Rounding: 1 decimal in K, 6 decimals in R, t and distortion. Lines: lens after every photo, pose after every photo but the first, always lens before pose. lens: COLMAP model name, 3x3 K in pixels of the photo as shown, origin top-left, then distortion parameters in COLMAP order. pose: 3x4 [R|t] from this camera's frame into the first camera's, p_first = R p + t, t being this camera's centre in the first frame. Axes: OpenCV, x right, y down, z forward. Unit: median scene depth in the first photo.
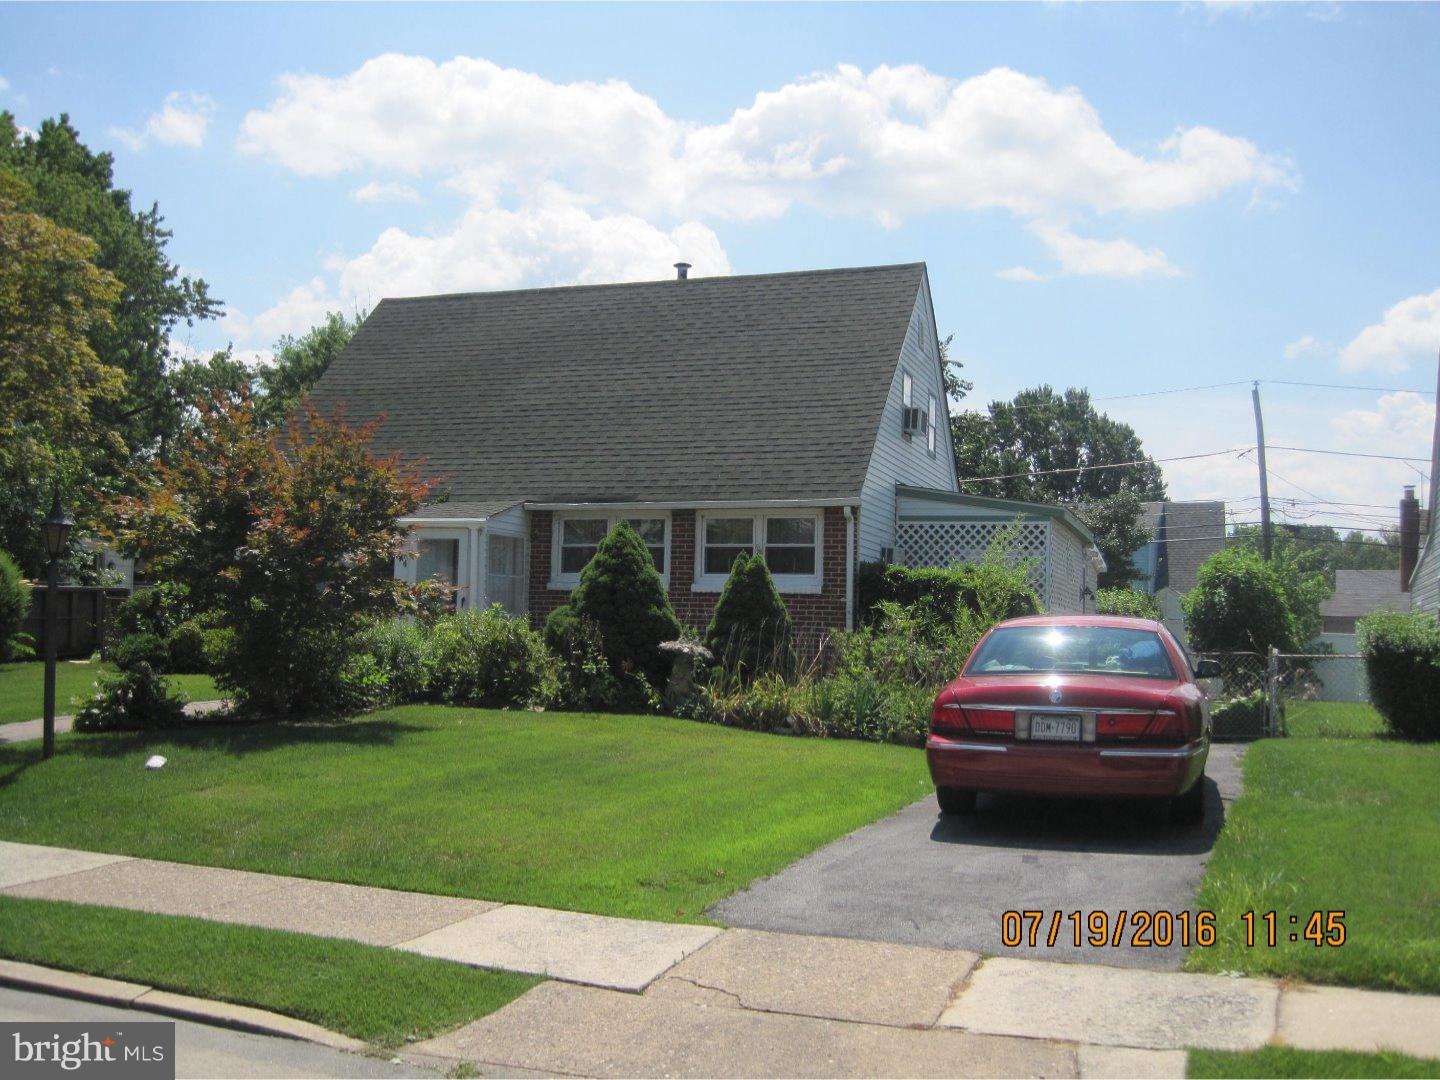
lens RADIAL K [[1468.3, 0, 718.9], [0, 1468.3, 581.2], [0, 0, 1]] dist [-0.174140, 0.107789]
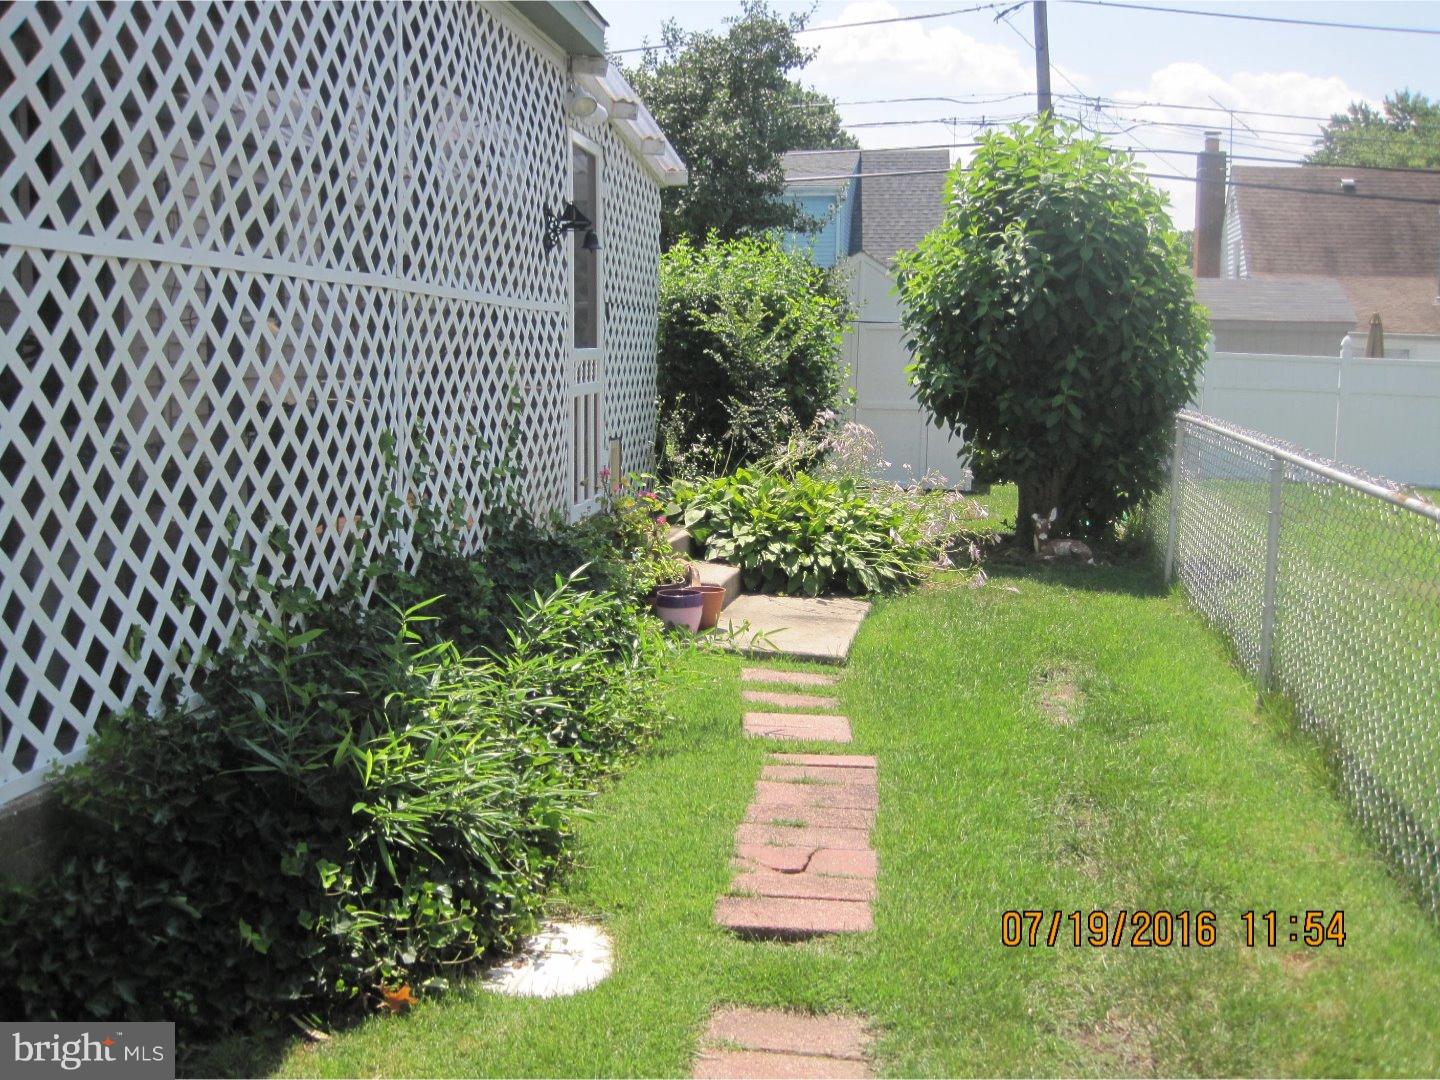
lens RADIAL K [[1468.3, 0, 718.9], [0, 1468.3, 581.2], [0, 0, 1]] dist [-0.174140, 0.107789]
pose [[0.979350, -0.043373, 0.197463, 0.259286], [0.003767, 0.980461, 0.196677, 0.024260], [-0.202135, -0.191872, 0.960378, 0.830739]]
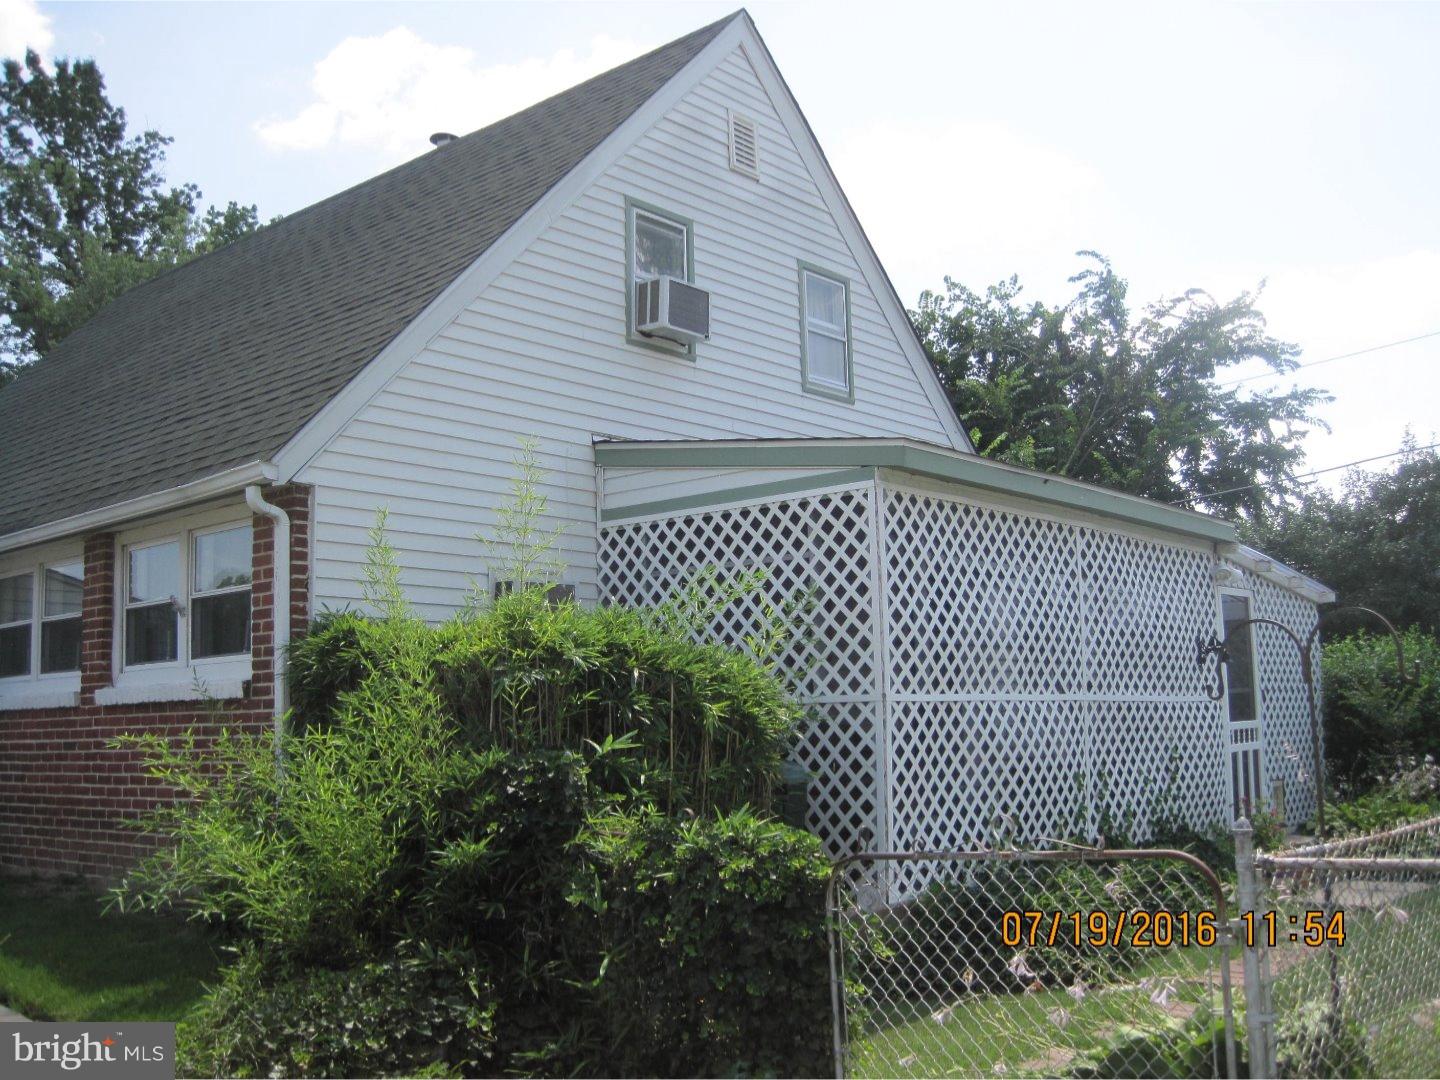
lens RADIAL K [[1468.3, 0, 718.9], [0, 1468.3, 581.2], [0, 0, 1]] dist [-0.174140, 0.107789]
pose [[0.928803, -0.084683, -0.360769, 0.319742], [0.062041, 0.995333, -0.073908, 0.012930], [0.365344, 0.046263, 0.929722, 0.595446]]
